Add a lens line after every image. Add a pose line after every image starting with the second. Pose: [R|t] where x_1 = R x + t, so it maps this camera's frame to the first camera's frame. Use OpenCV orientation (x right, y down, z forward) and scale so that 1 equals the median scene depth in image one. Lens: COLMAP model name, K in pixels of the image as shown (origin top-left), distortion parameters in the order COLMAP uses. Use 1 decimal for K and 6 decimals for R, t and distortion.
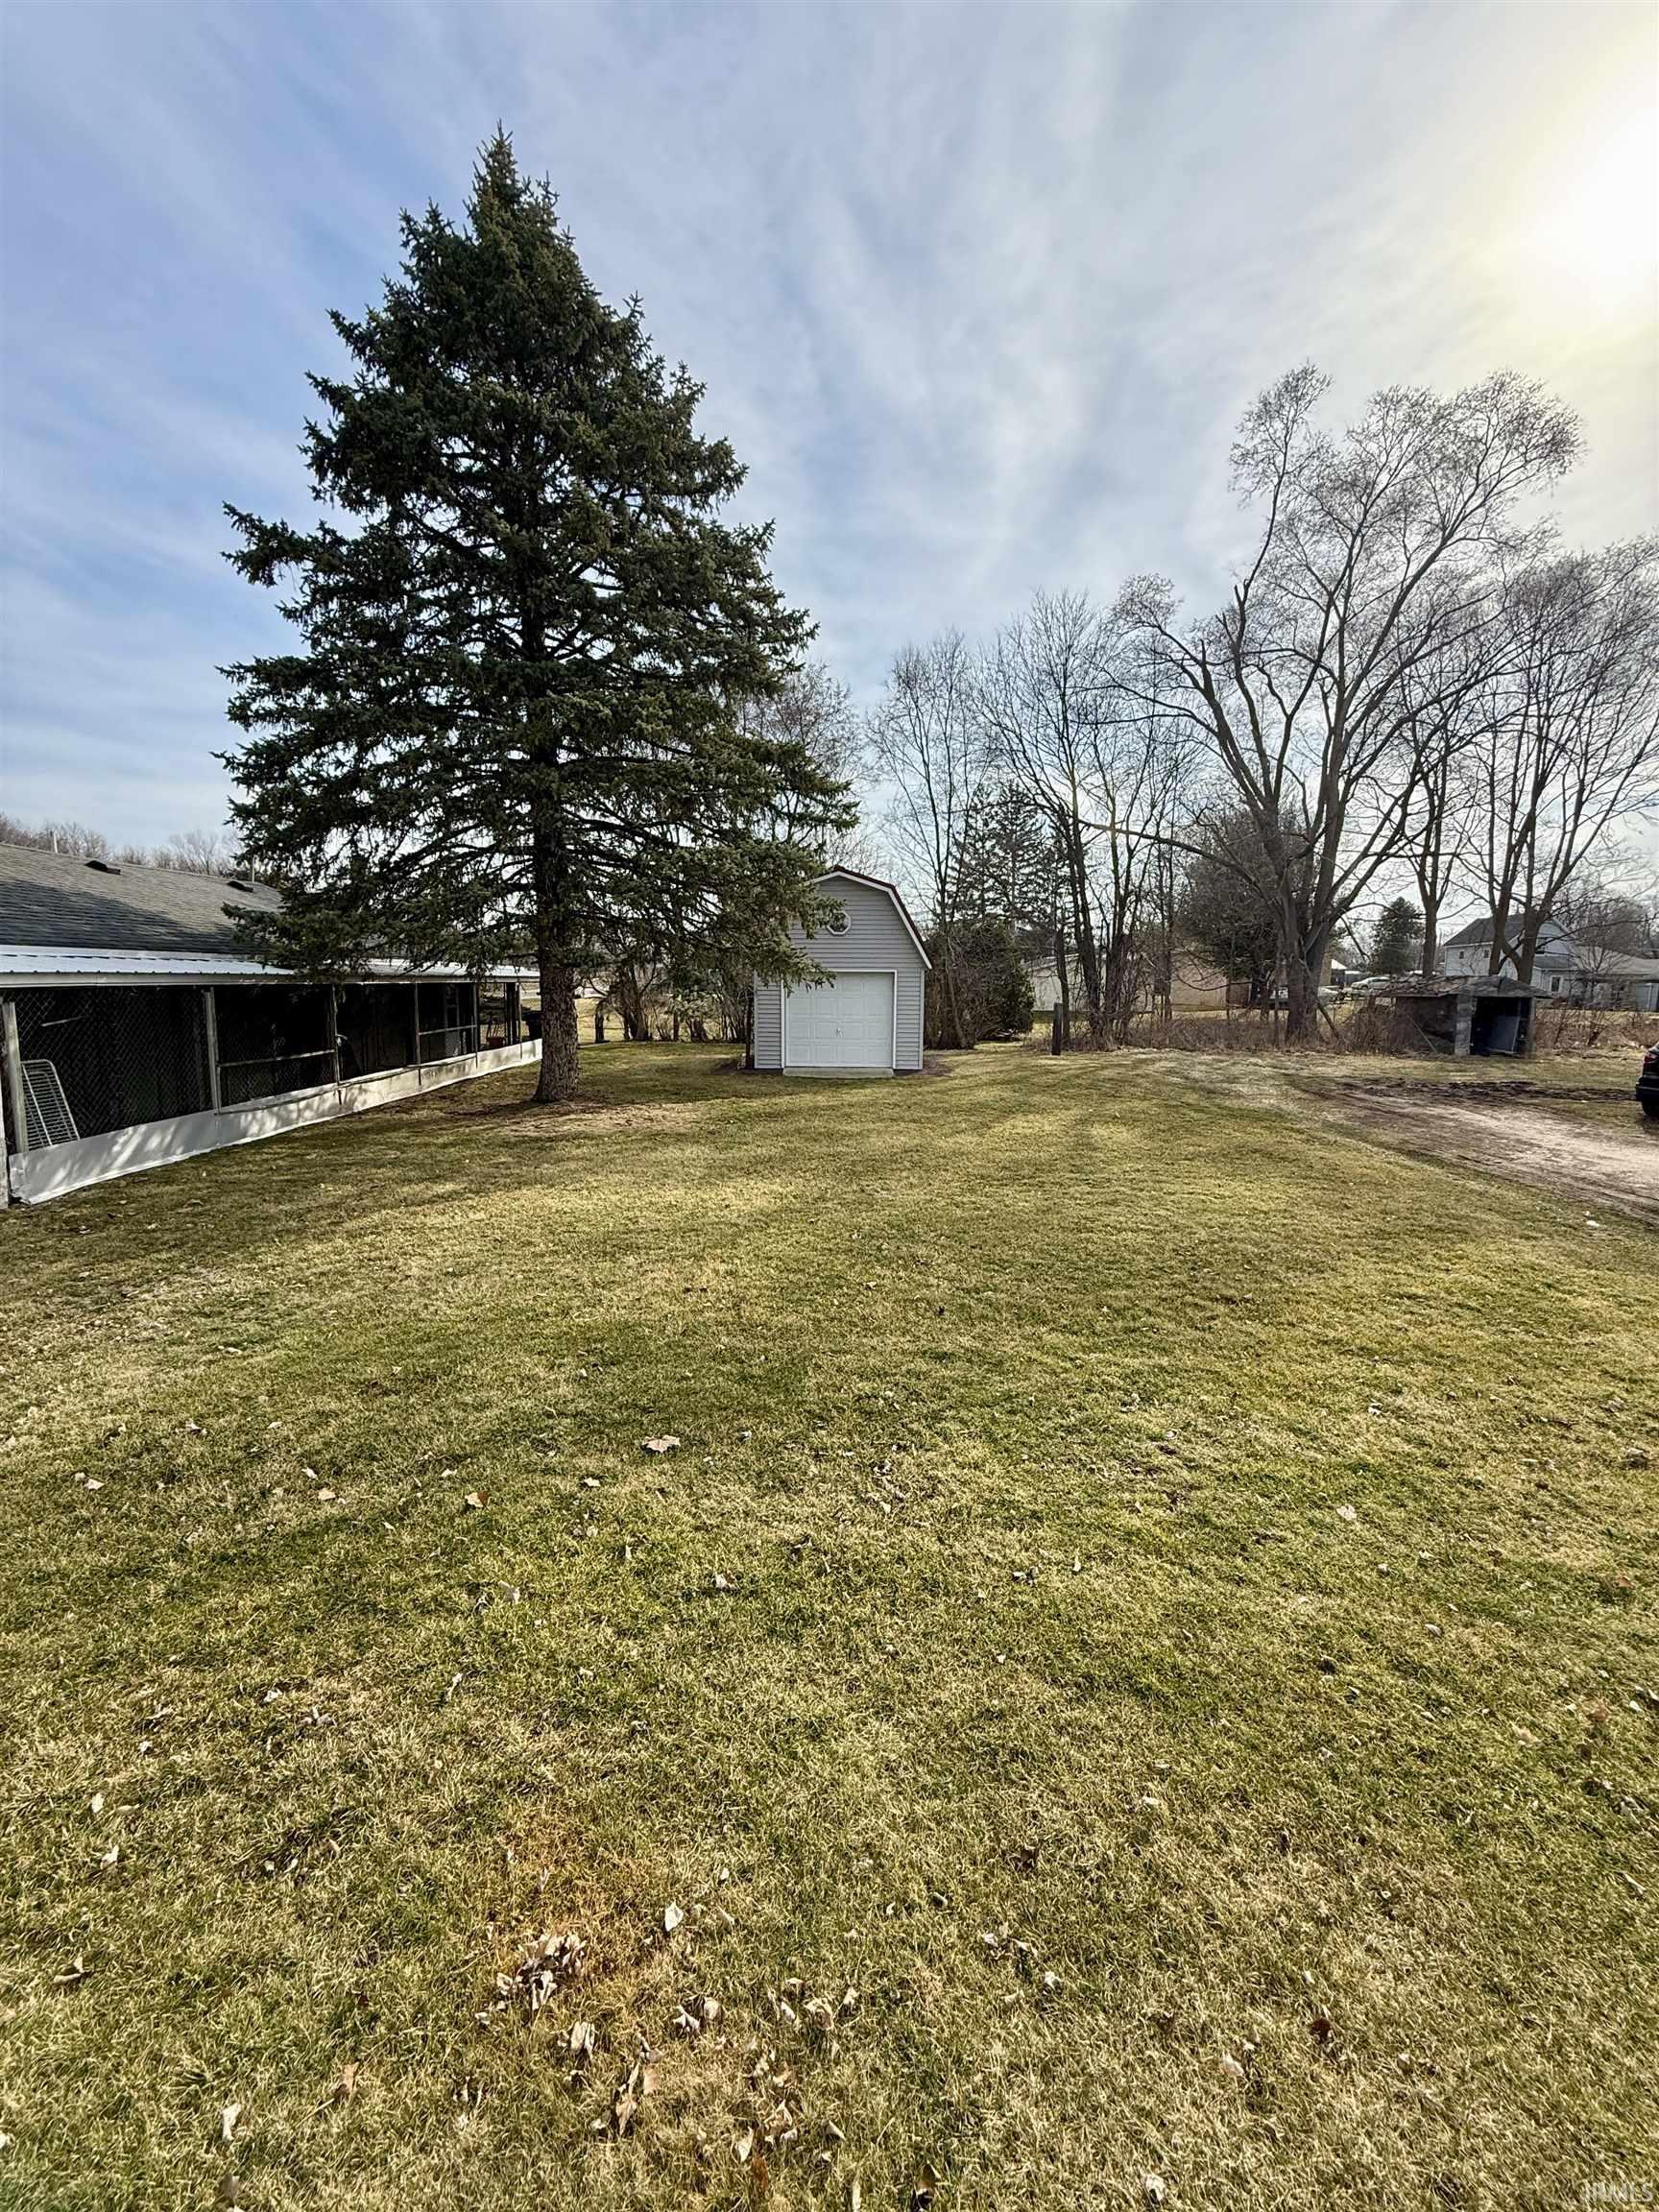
lens RADIAL K [[877.0, 0, 821.4], [0, 877.0, 1100.8], [0, 0, 1]] dist [0.000225, 0.000128]
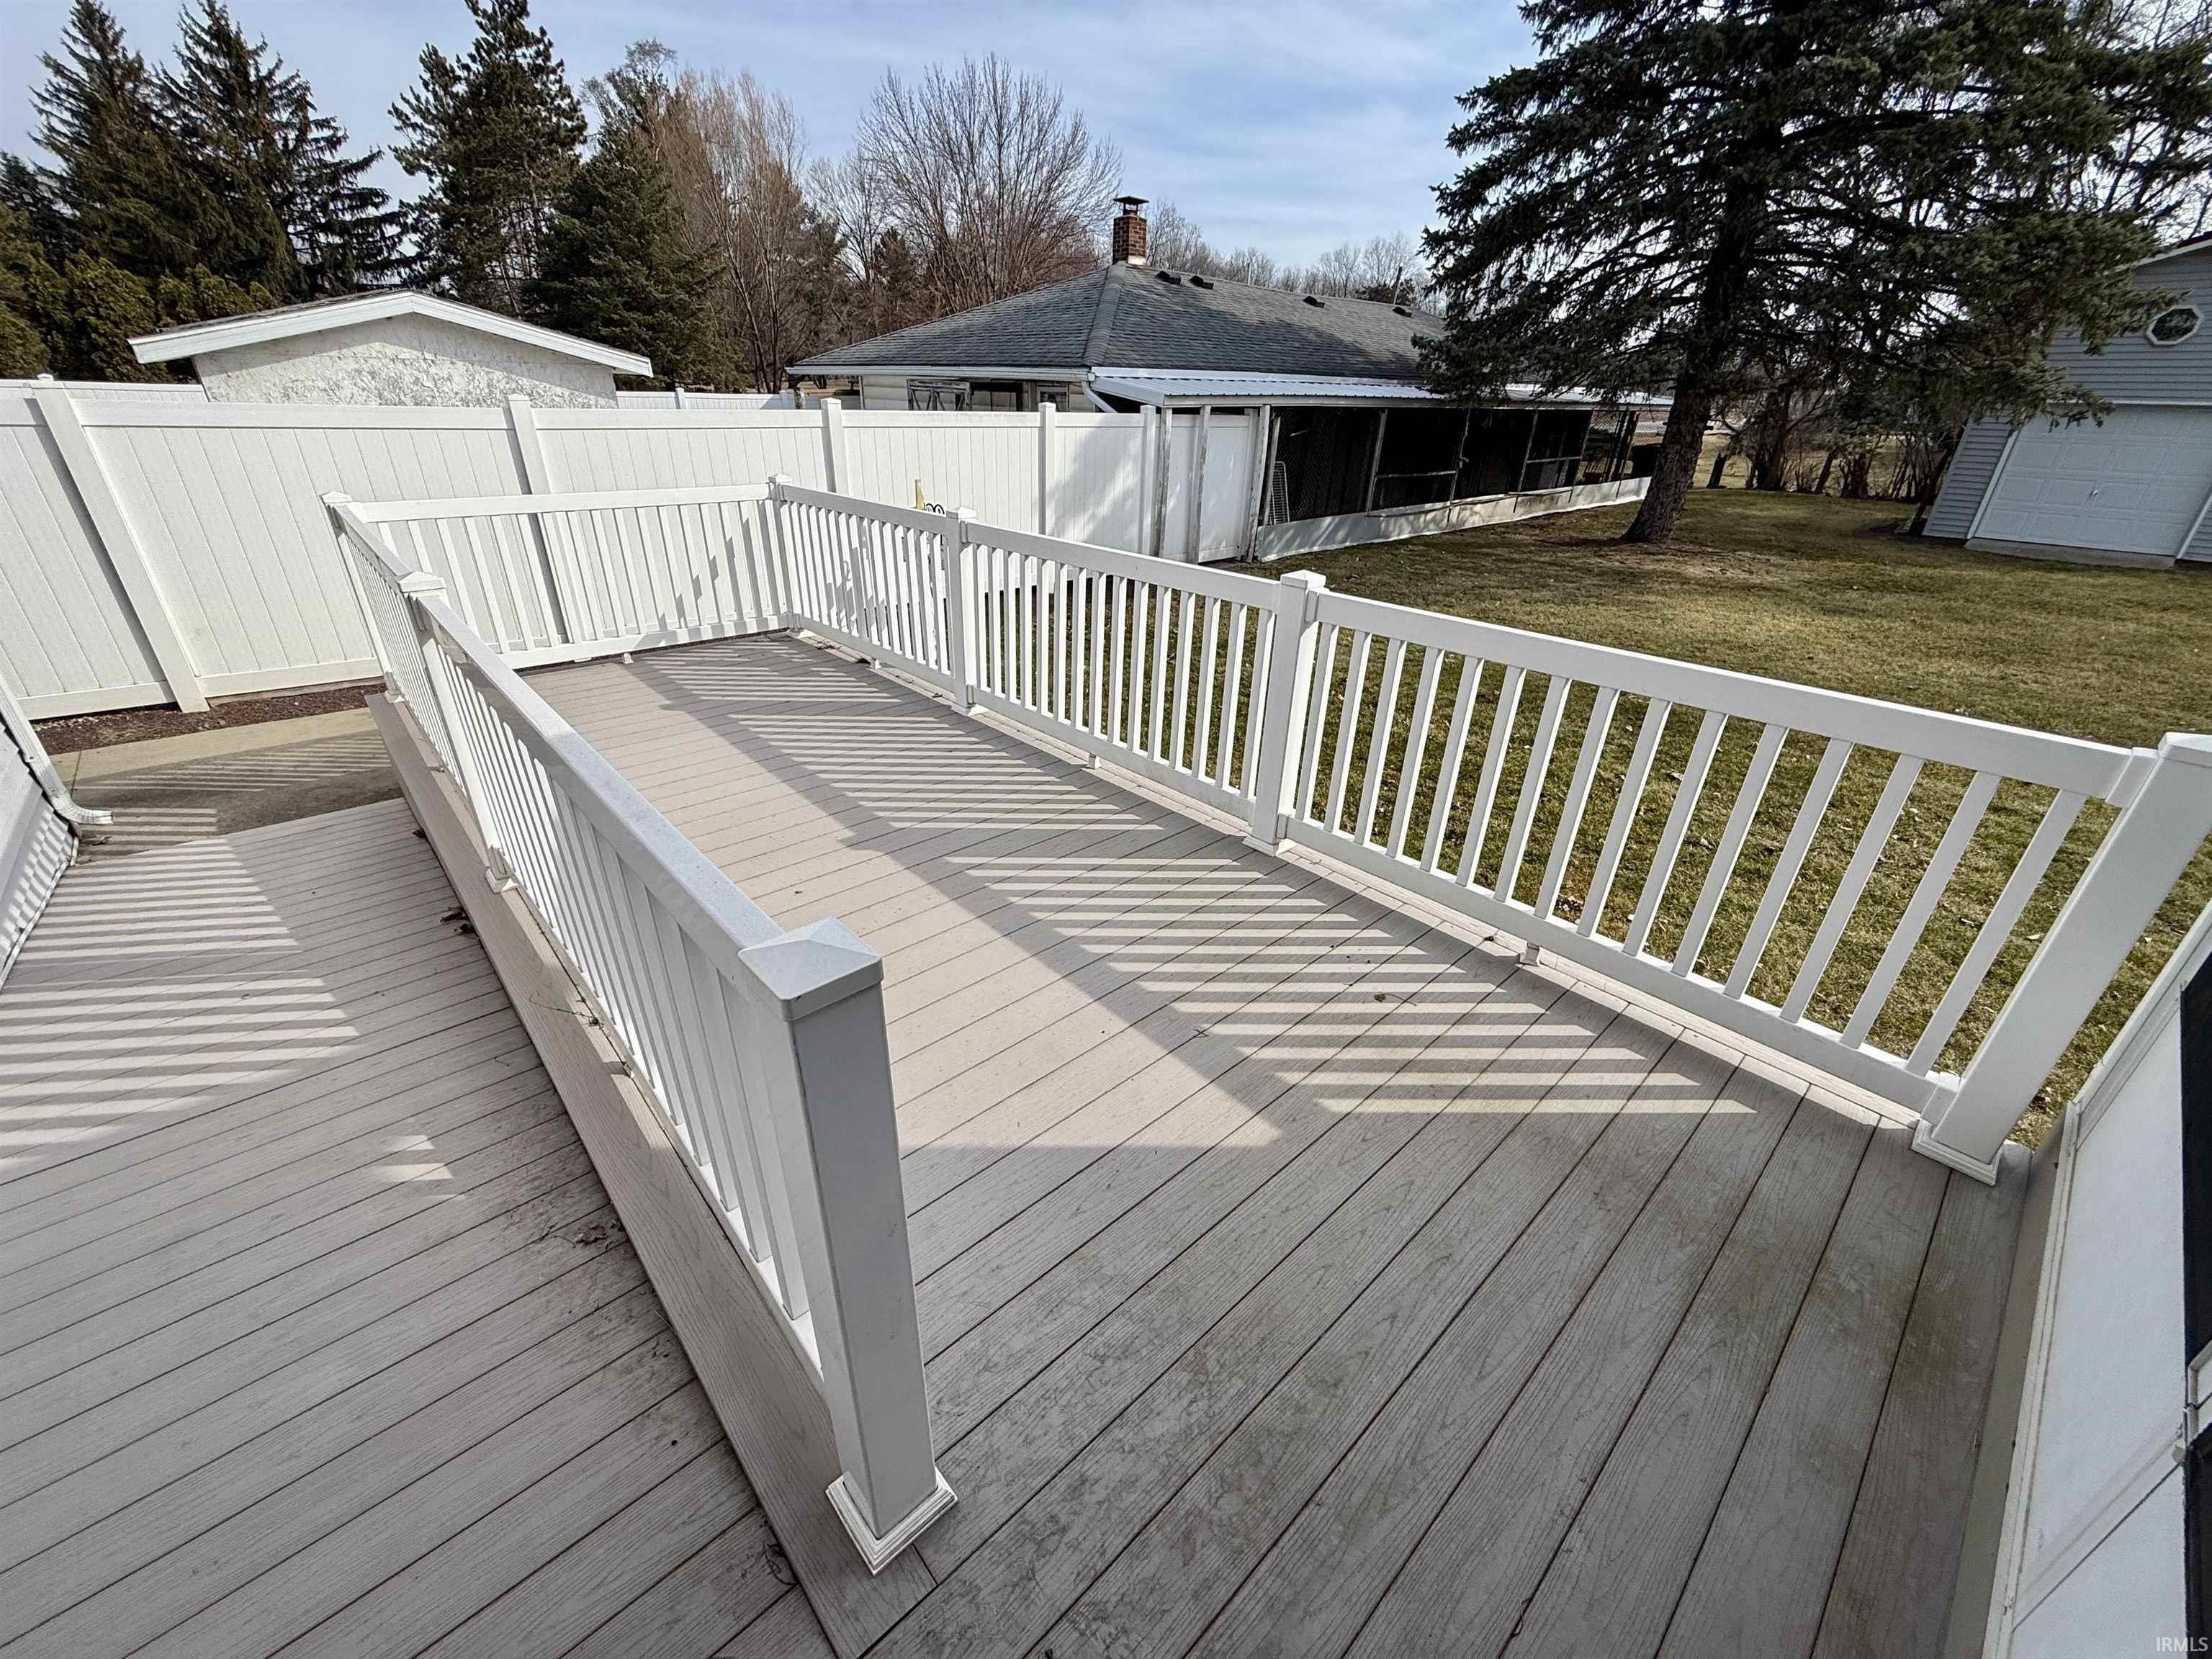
lens RADIAL K [[877.0, 0, 1102.8], [0, 877.0, 830.7], [0, 0, 1]] dist [0.000225, 0.000128]
pose [[0.681021, 0.333257, -0.652035, 0.038806], [-0.116550, 0.928417, 0.352786, 0.027733], [0.722929, -0.164260, 0.671113, -0.186478]]
